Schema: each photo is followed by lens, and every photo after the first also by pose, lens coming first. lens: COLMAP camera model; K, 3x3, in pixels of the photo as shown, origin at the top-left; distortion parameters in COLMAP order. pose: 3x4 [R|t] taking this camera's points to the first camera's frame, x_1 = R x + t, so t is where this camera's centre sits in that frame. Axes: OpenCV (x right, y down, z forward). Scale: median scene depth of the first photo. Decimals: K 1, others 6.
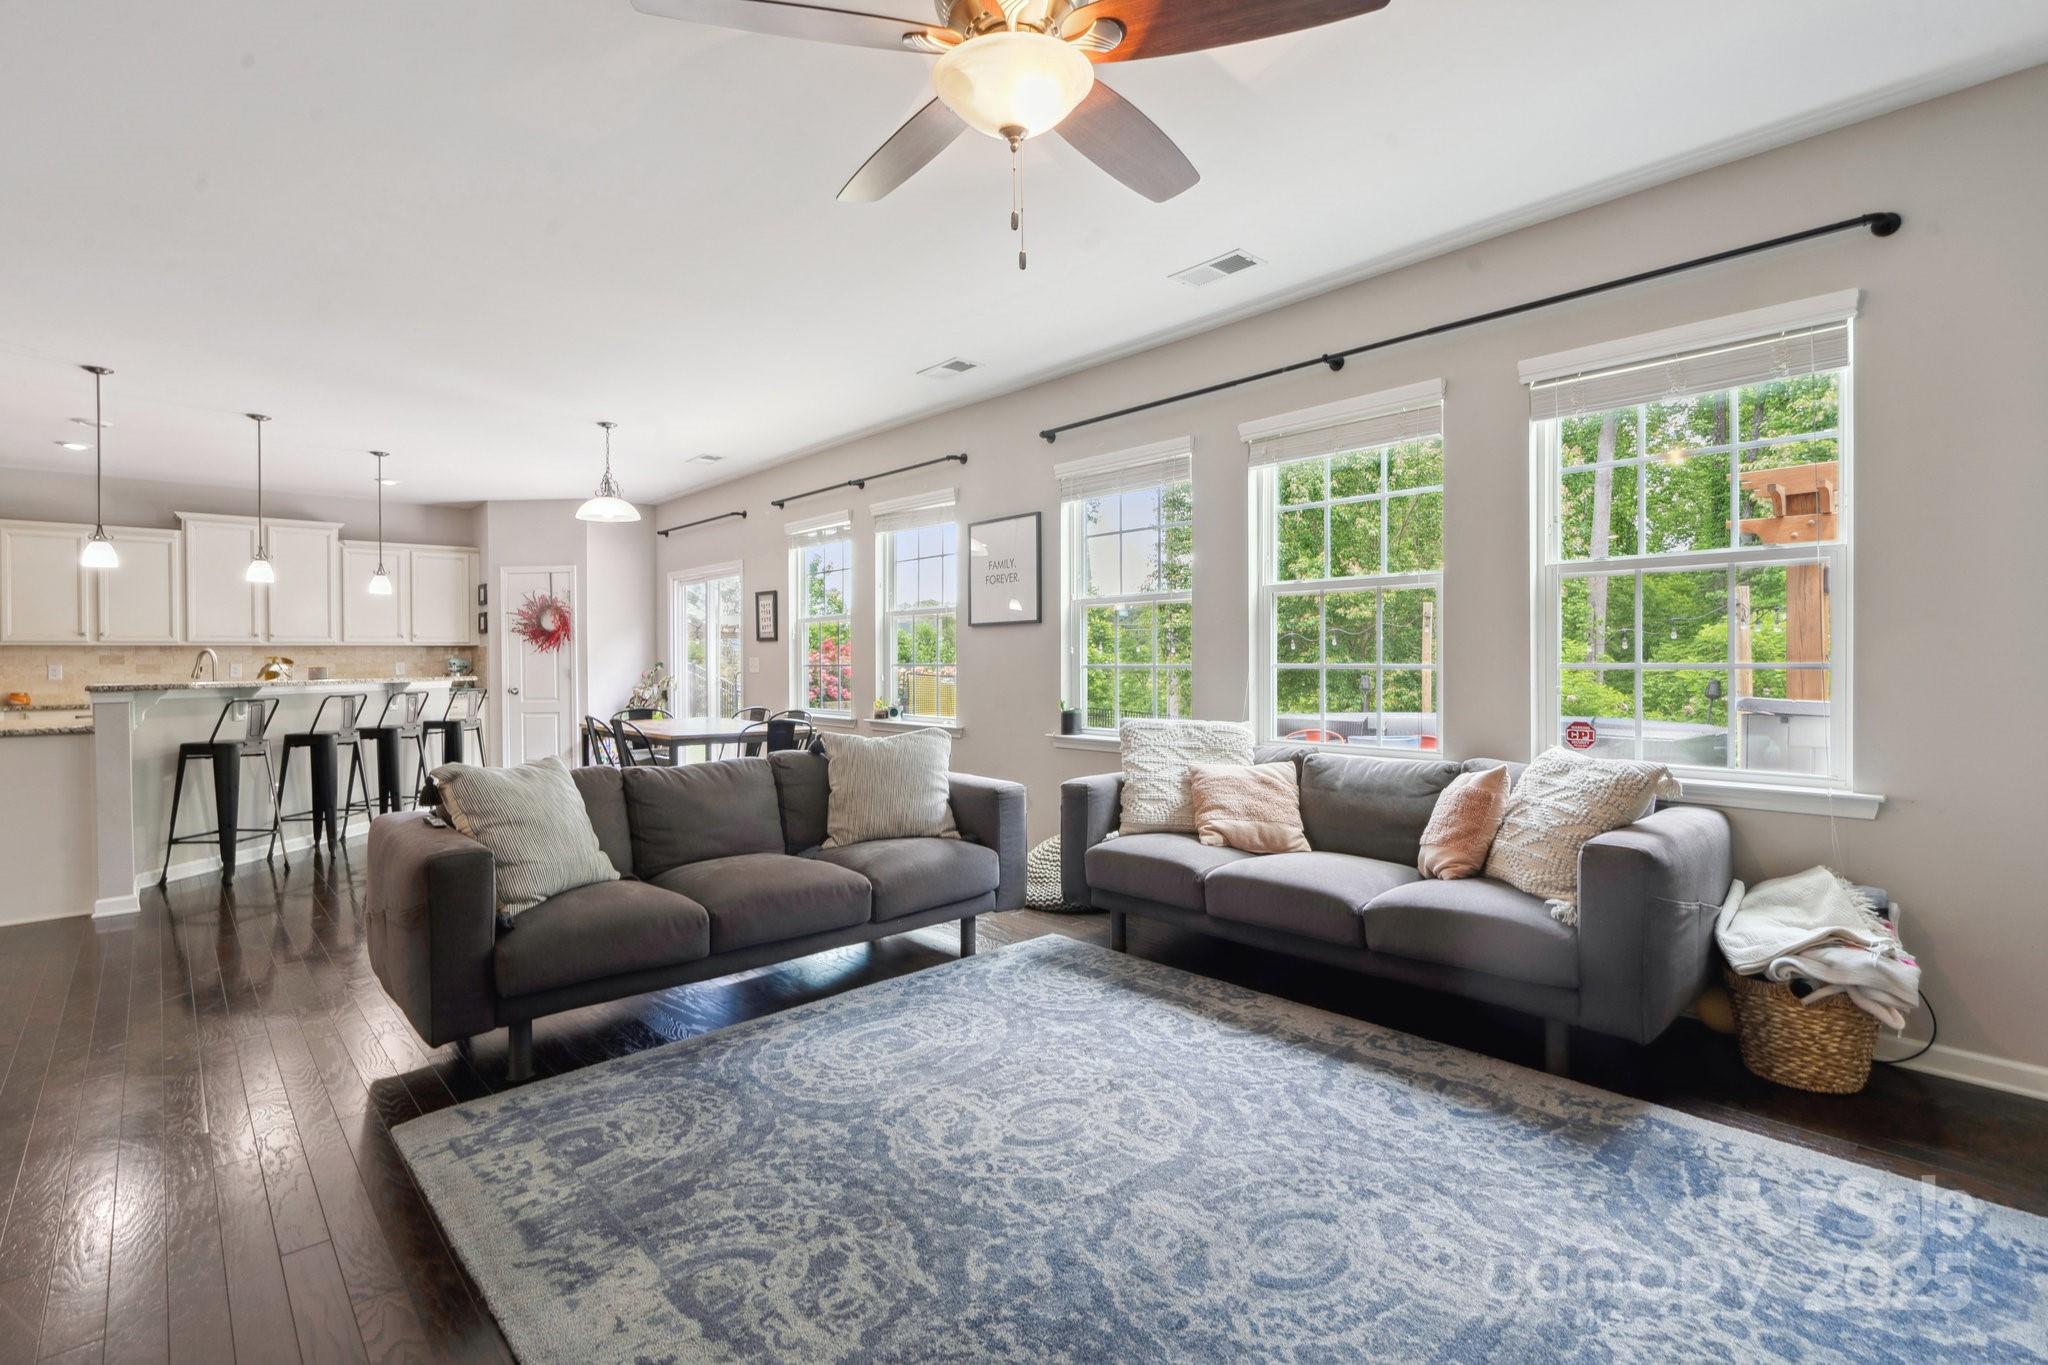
lens RADIAL K [[941.3, 0, 1019.6], [0, 941.3, 668.3], [0, 0, 1]] dist [0.003293, 0.000679]
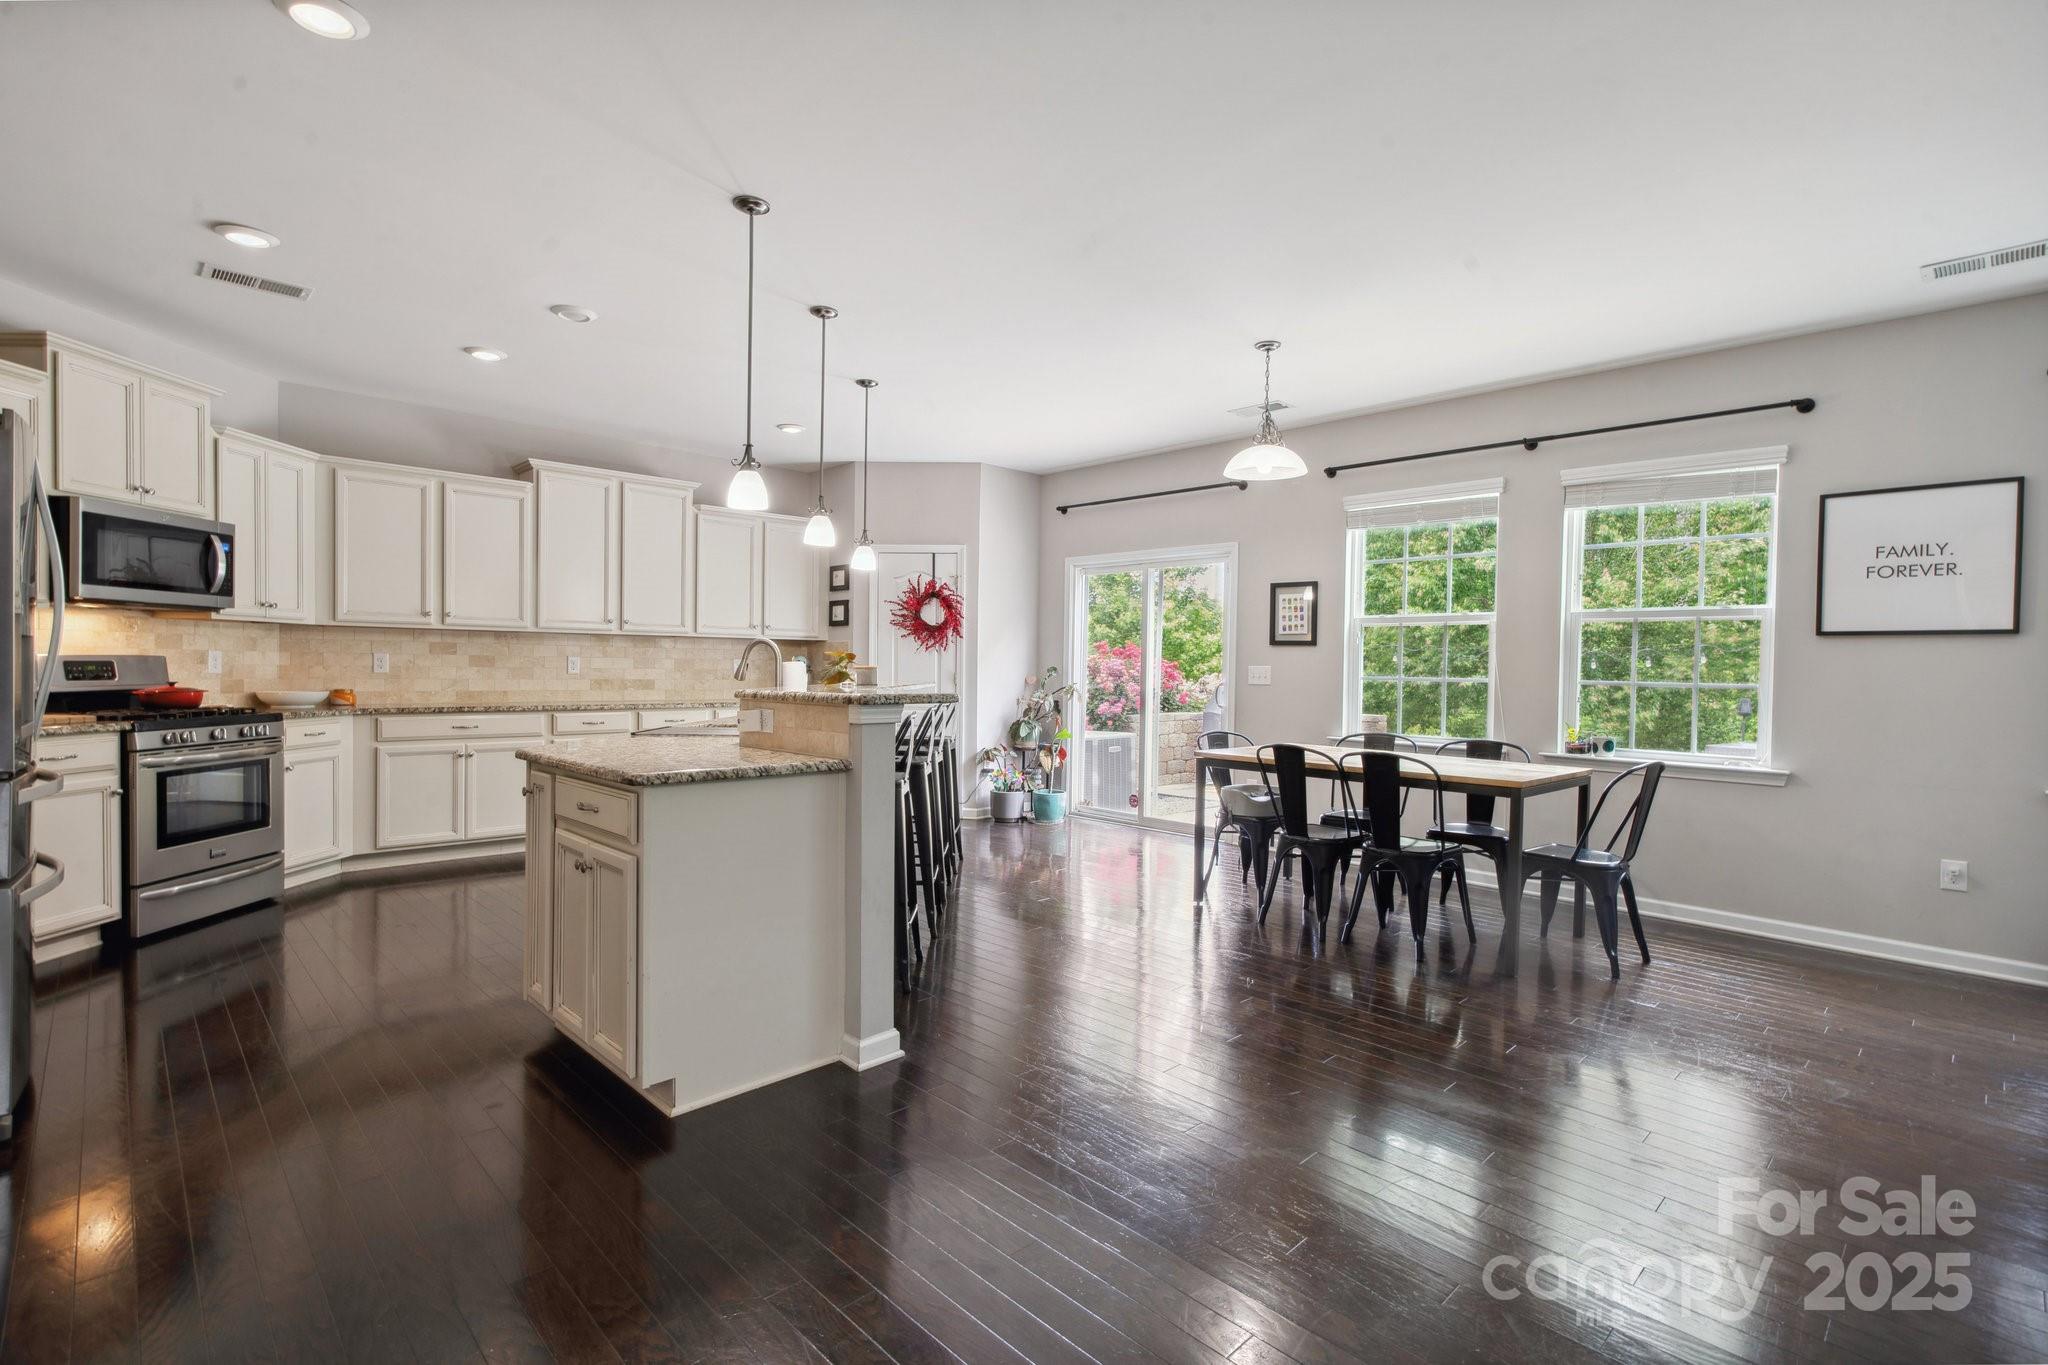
lens RADIAL K [[941.3, 0, 1028.1], [0, 941.3, 687.2], [0, 0, 1]] dist [0.003293, 0.000679]
pose [[0.998759, 0.023306, 0.044010, -0.518517], [-0.023957, 0.999610, 0.014328, 0.000267], [-0.043659, -0.015365, 0.998928, 0.214113]]
